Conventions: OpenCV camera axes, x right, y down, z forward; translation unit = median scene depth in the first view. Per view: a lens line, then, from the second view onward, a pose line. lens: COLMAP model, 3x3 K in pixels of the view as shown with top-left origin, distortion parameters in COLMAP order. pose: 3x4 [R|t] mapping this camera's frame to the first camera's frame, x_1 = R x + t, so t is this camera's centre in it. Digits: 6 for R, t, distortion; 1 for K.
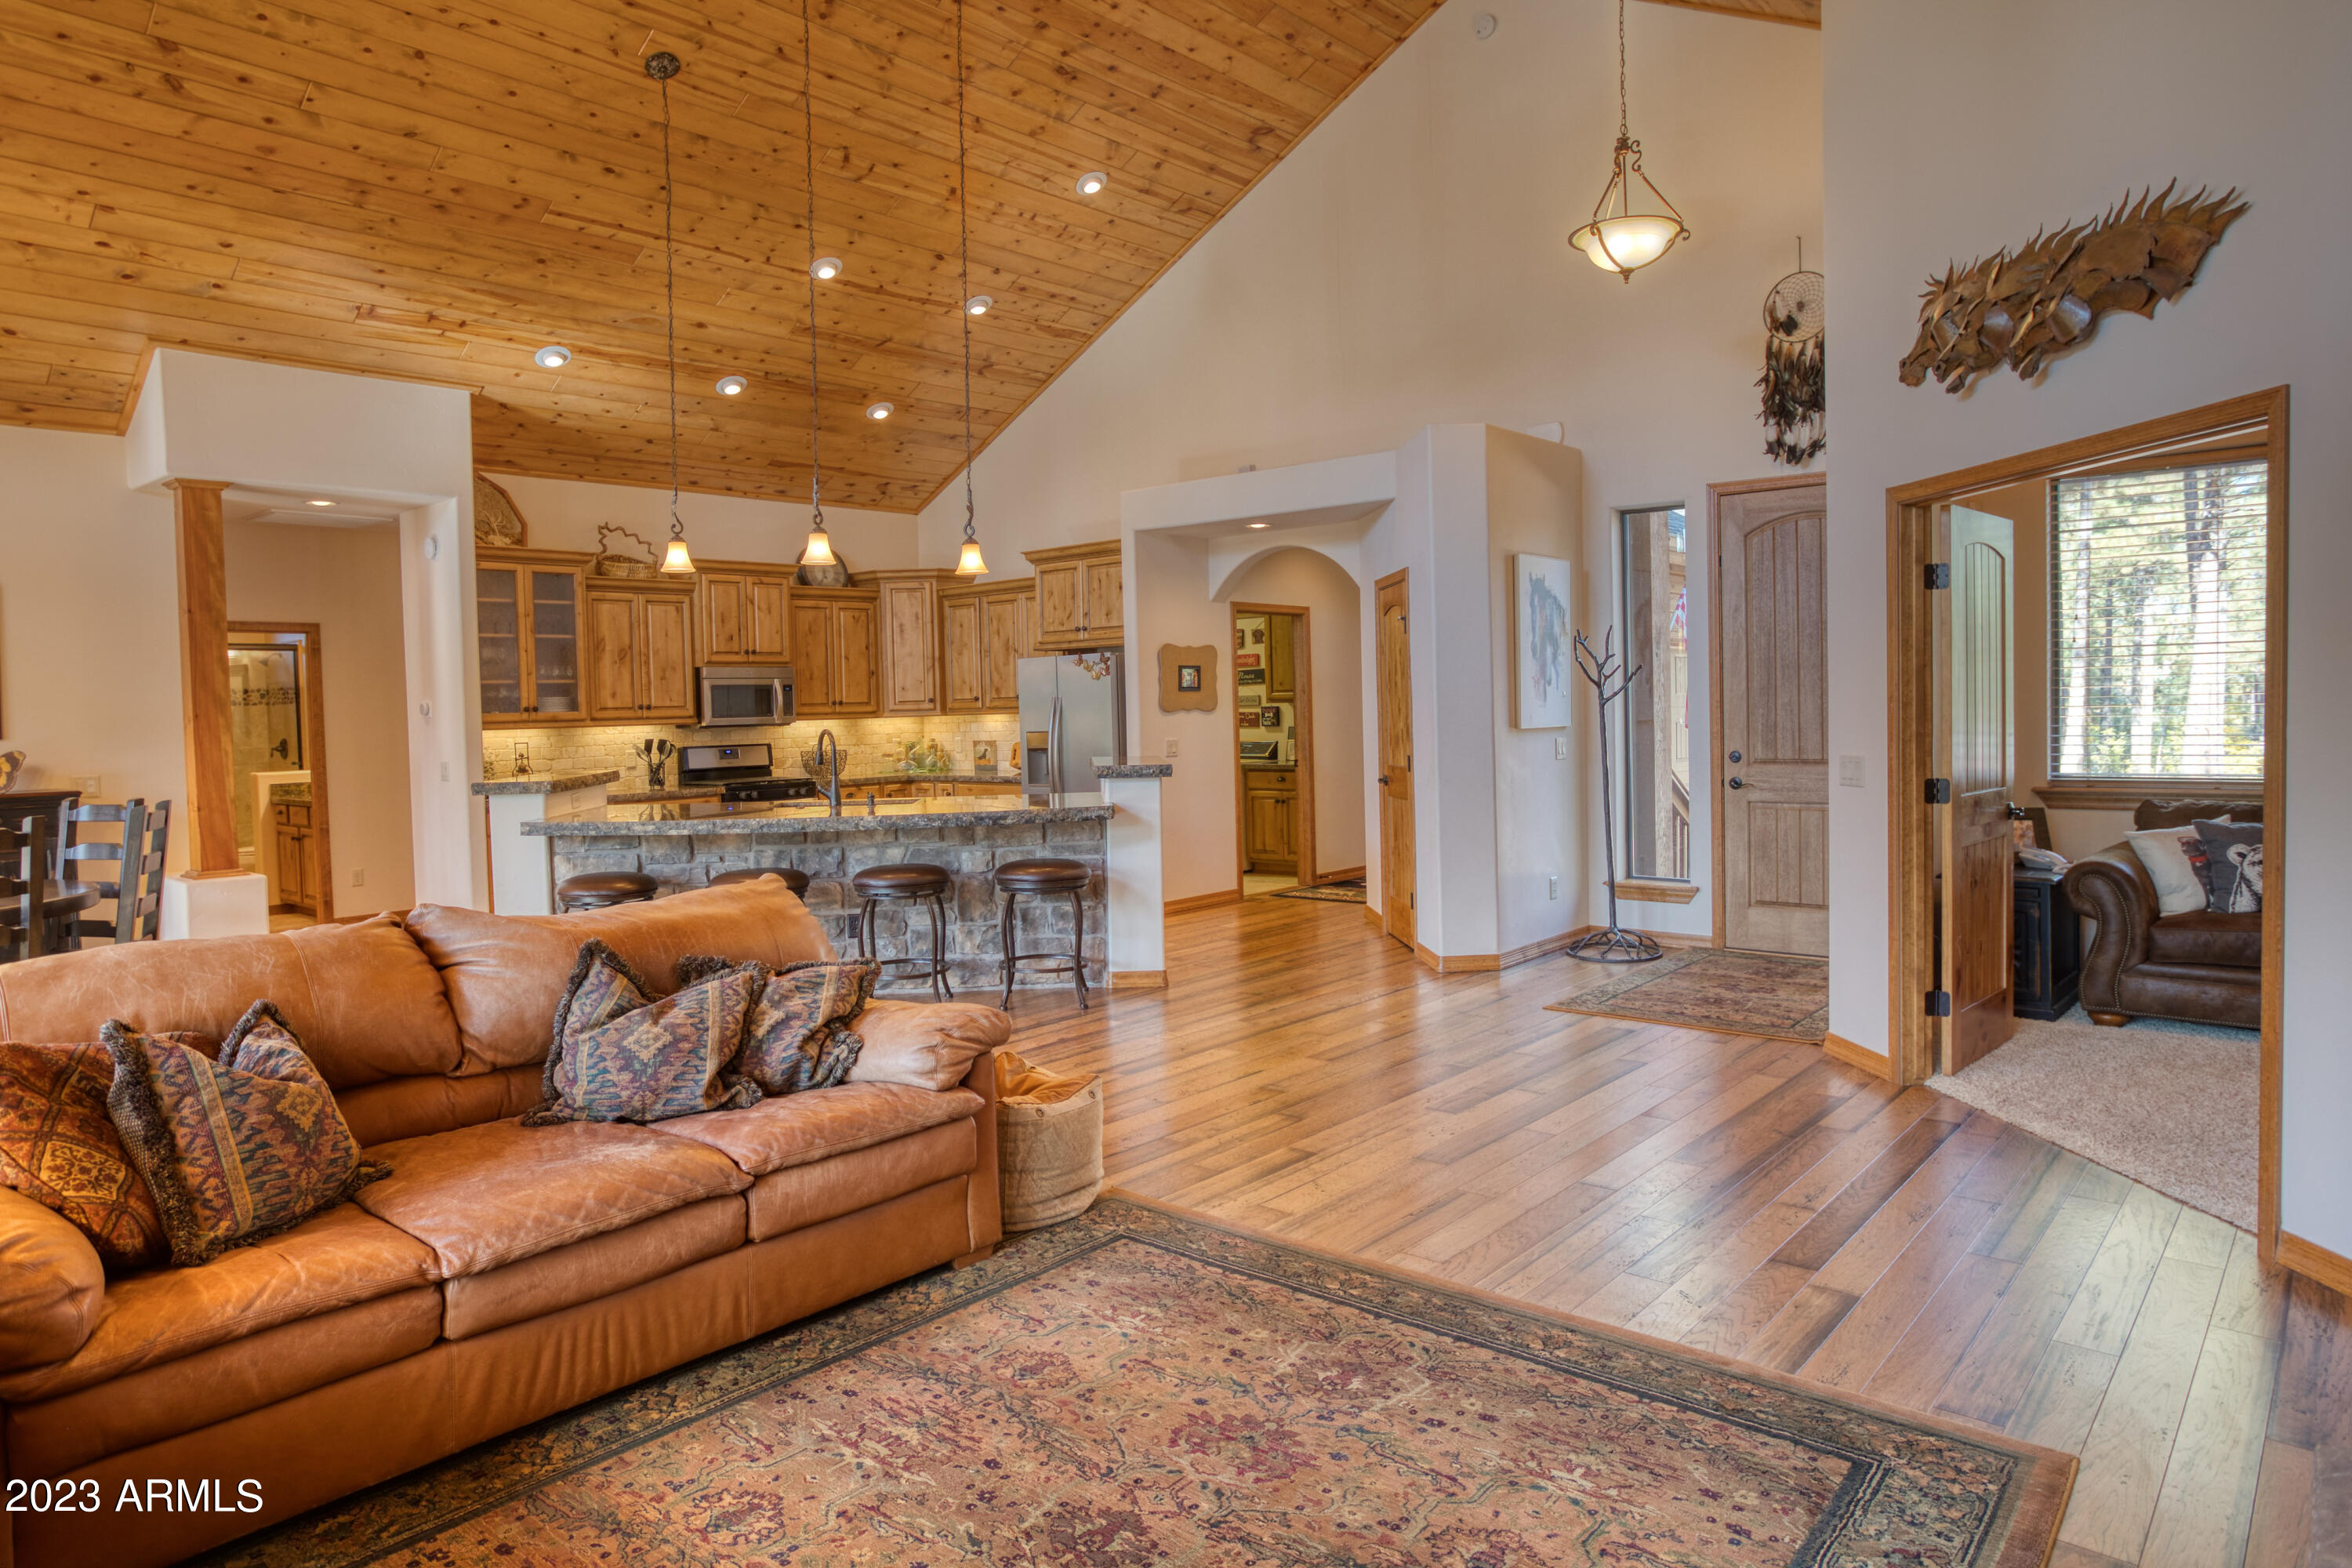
lens RADIAL K [[1434.2, 0, 1177.4], [0, 1434.2, 766.7], [0, 0, 1]] dist [0.001137, -0.001160]
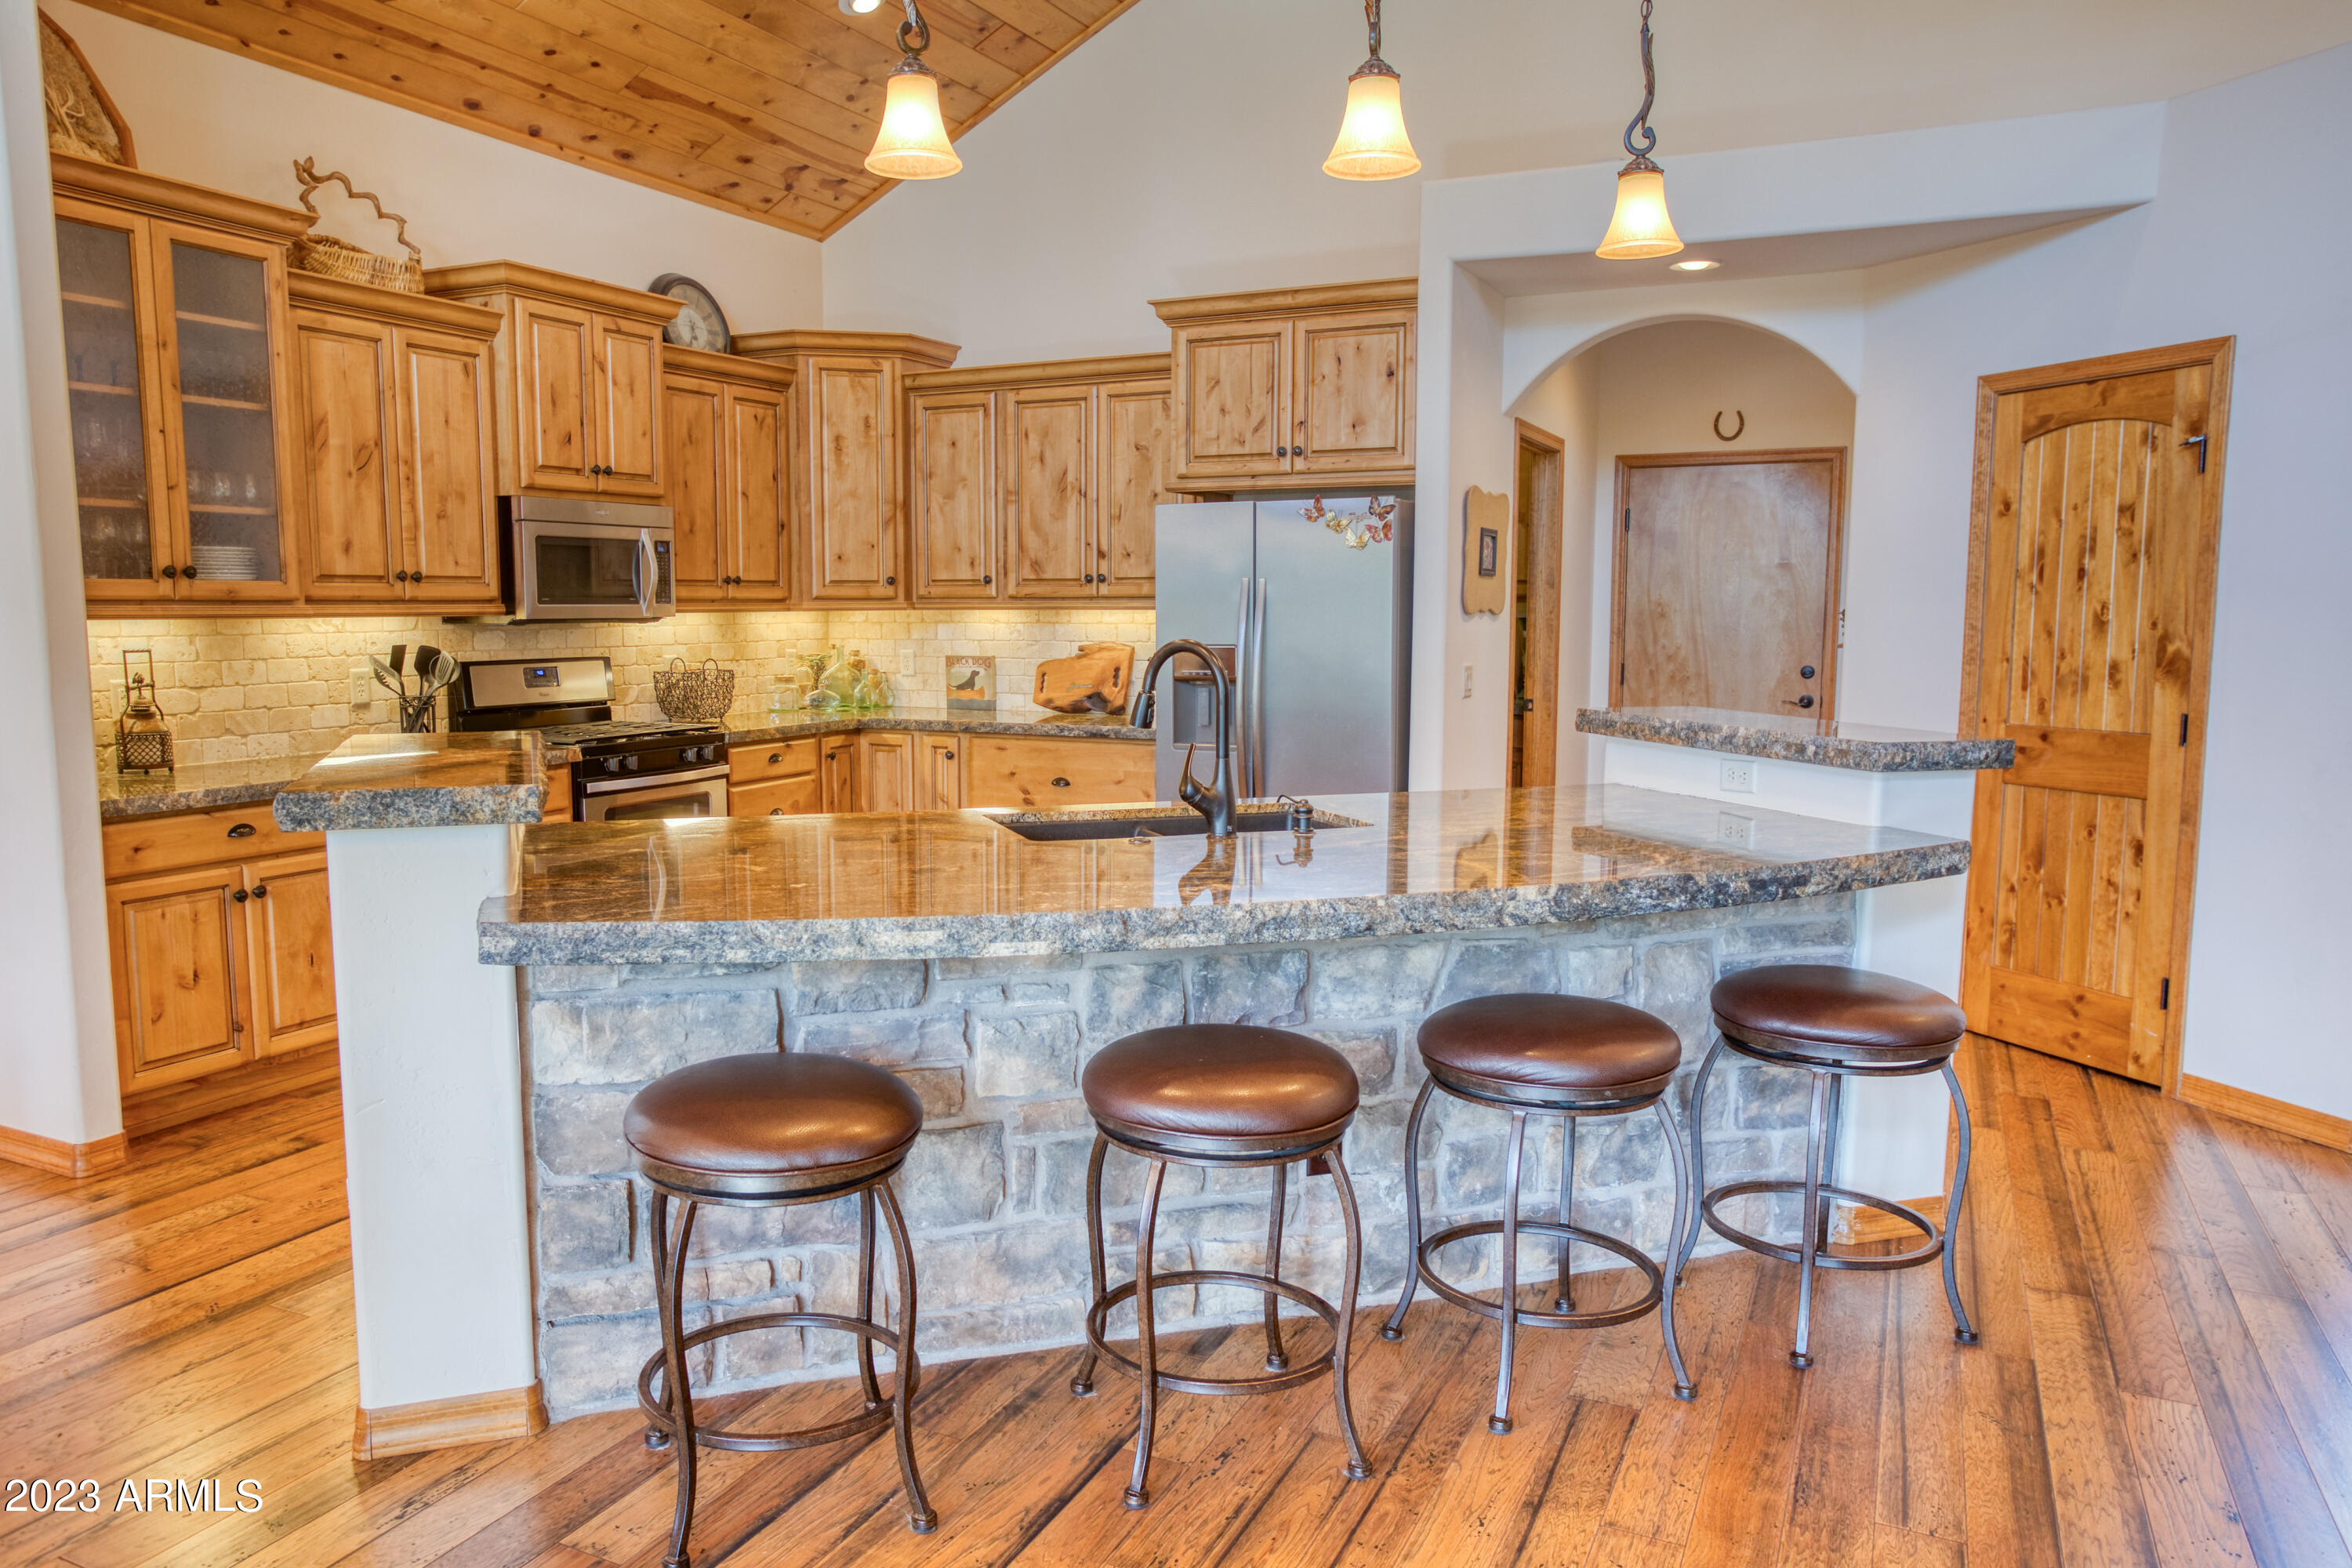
lens RADIAL K [[1632.4, 0, 1116.1], [0, 1632.4, 795.6], [0, 0, 1]] dist [-0.002026, 0.012571]
pose [[0.965474, -0.005852, 0.260433, -0.279225], [-0.013193, 0.997366, 0.071320, -0.011319], [-0.260165, -0.072293, 0.962854, 0.415363]]
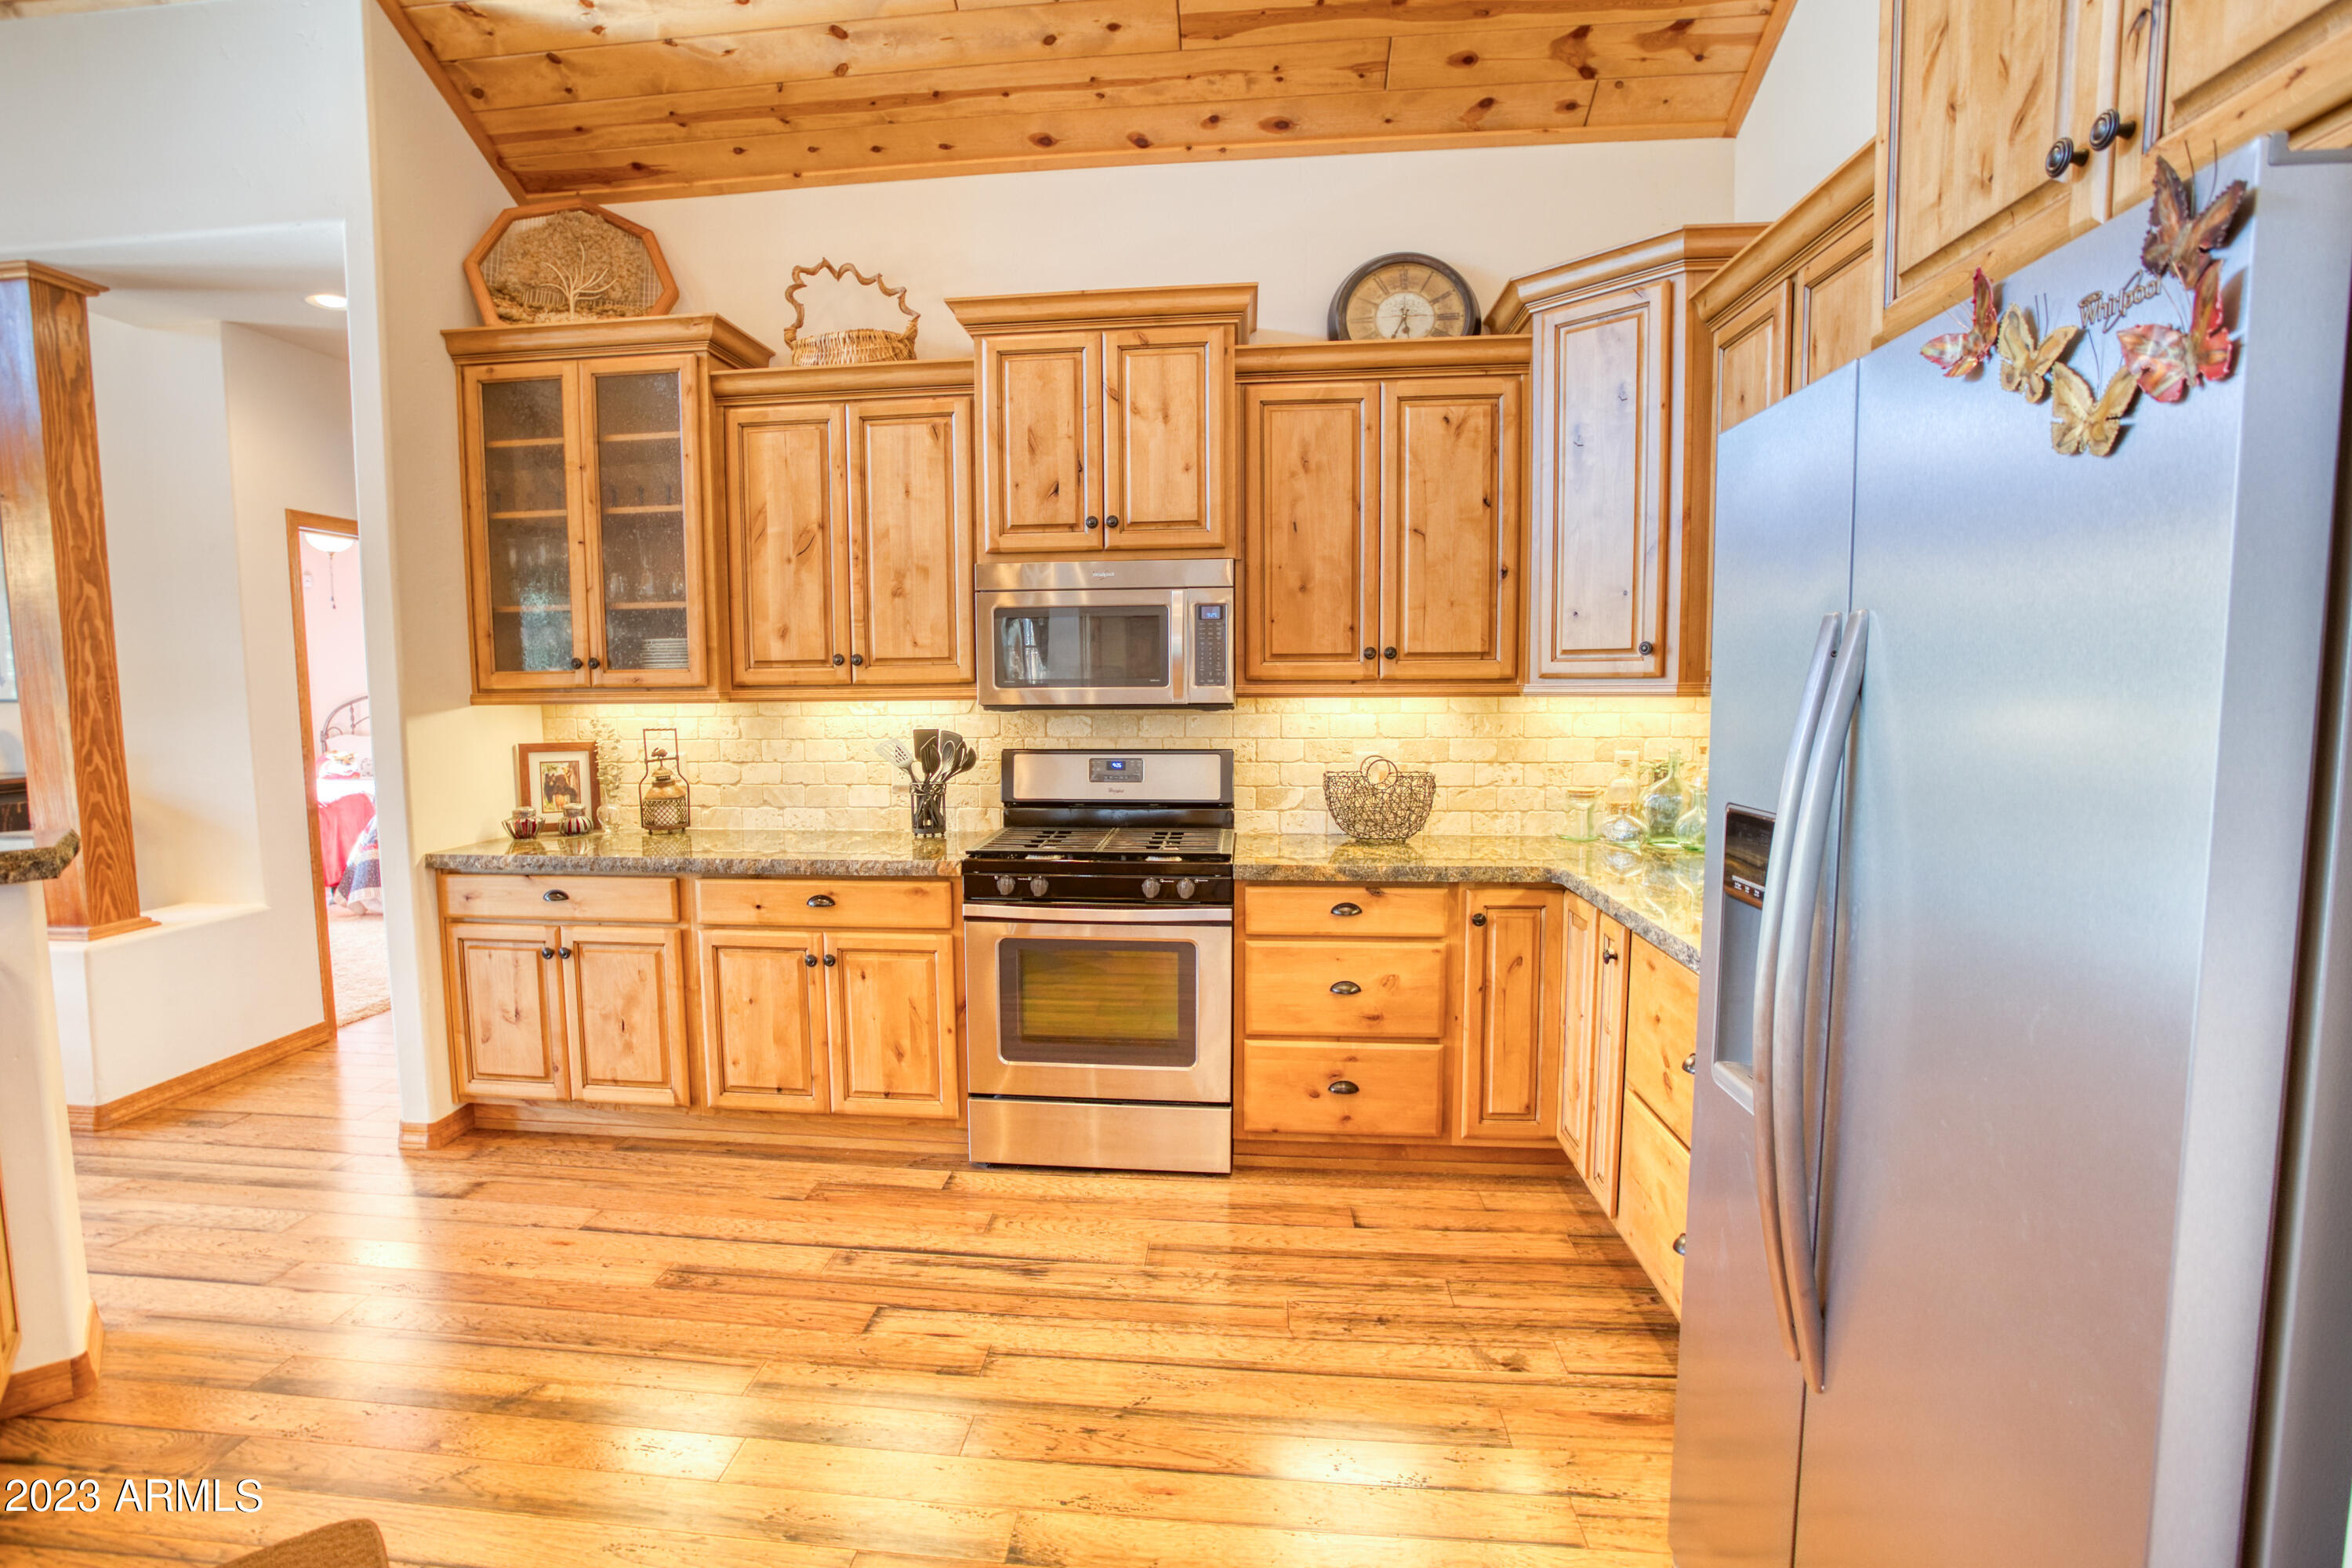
lens RADIAL K [[1167.5, 0, 1161.9], [0, 1167.5, 787.9], [0, 0, 1]] dist [-0.054070, 0.001897]
pose [[0.569571, 0.098675, -0.815997, -0.017830], [-0.041921, 0.994963, 0.091056, -0.037700], [0.820872, -0.017656, 0.570839, 0.843670]]
